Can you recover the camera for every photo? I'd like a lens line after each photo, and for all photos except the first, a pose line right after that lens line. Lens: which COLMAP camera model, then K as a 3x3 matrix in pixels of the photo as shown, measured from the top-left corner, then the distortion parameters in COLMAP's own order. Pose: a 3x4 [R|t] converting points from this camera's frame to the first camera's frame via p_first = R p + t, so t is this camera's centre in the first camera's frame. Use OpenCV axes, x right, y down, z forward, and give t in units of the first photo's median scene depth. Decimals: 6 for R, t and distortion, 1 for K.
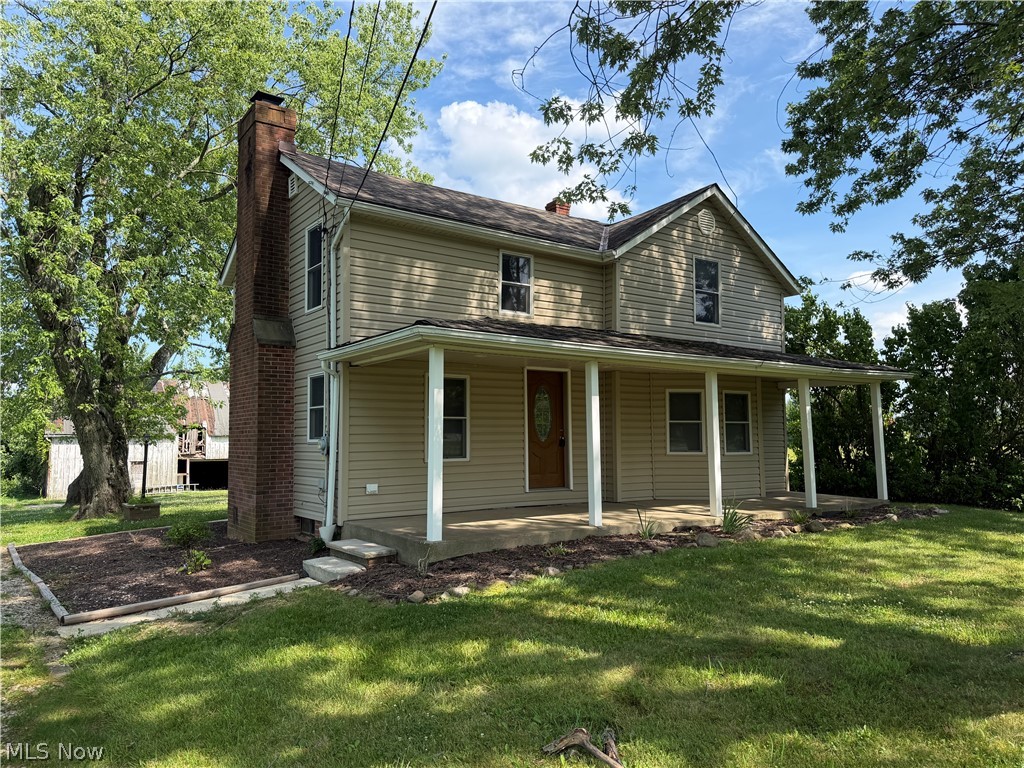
lens RADIAL K [[720.1, 0, 511.2], [0, 720.1, 387.2], [0, 0, 1]] dist [0.070995, -0.060499]
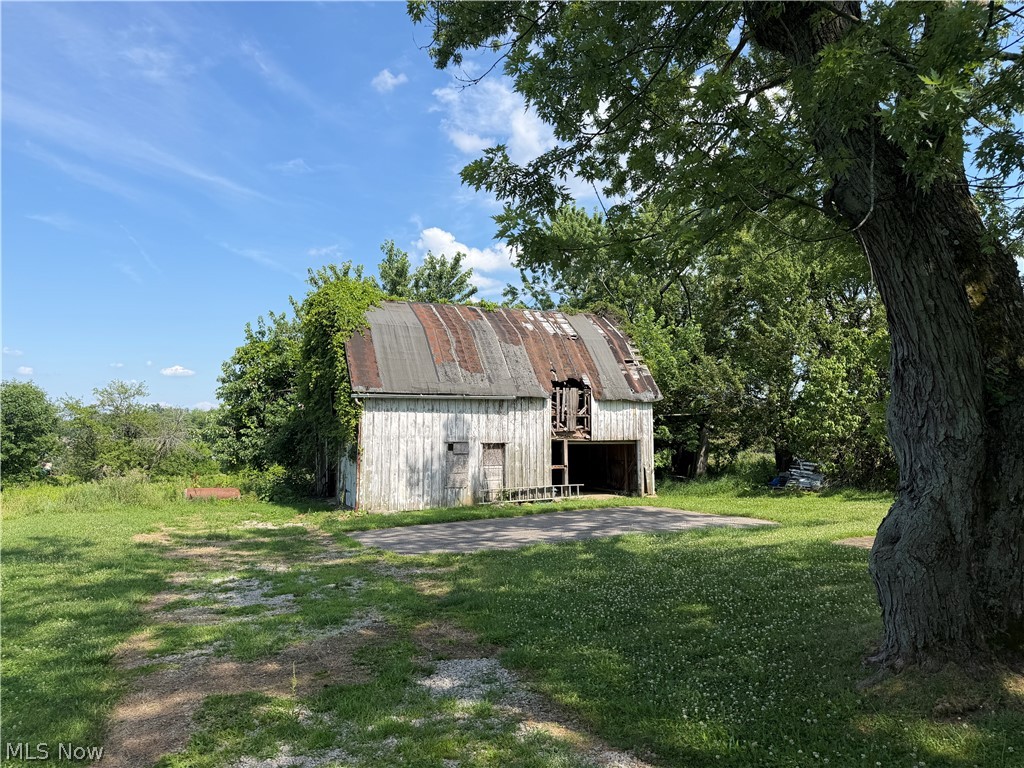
lens RADIAL K [[720.1, 0, 520.5], [0, 720.1, 382.5], [0, 0, 1]] dist [0.070995, -0.060499]
pose [[0.987134, -0.003888, -0.159851, -1.250411], [0.005912, 0.999908, 0.012193, 0.151603], [0.159788, -0.012981, 0.987066, 1.440388]]
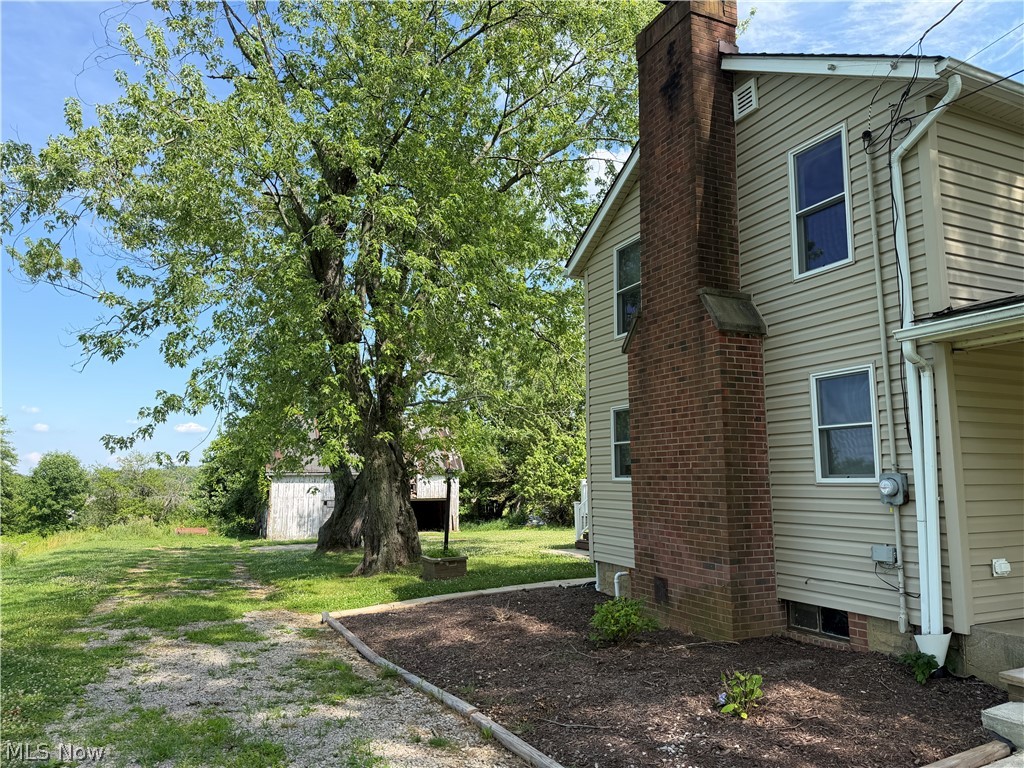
lens RADIAL K [[720.1, 0, 513.3], [0, 720.1, 379.9], [0, 0, 1]] dist [0.070995, -0.060499]
pose [[0.982752, -0.021221, -0.183707, -0.394488], [0.009220, 0.997781, -0.065938, 0.025367], [0.184699, 0.063107, 0.980767, 0.312260]]
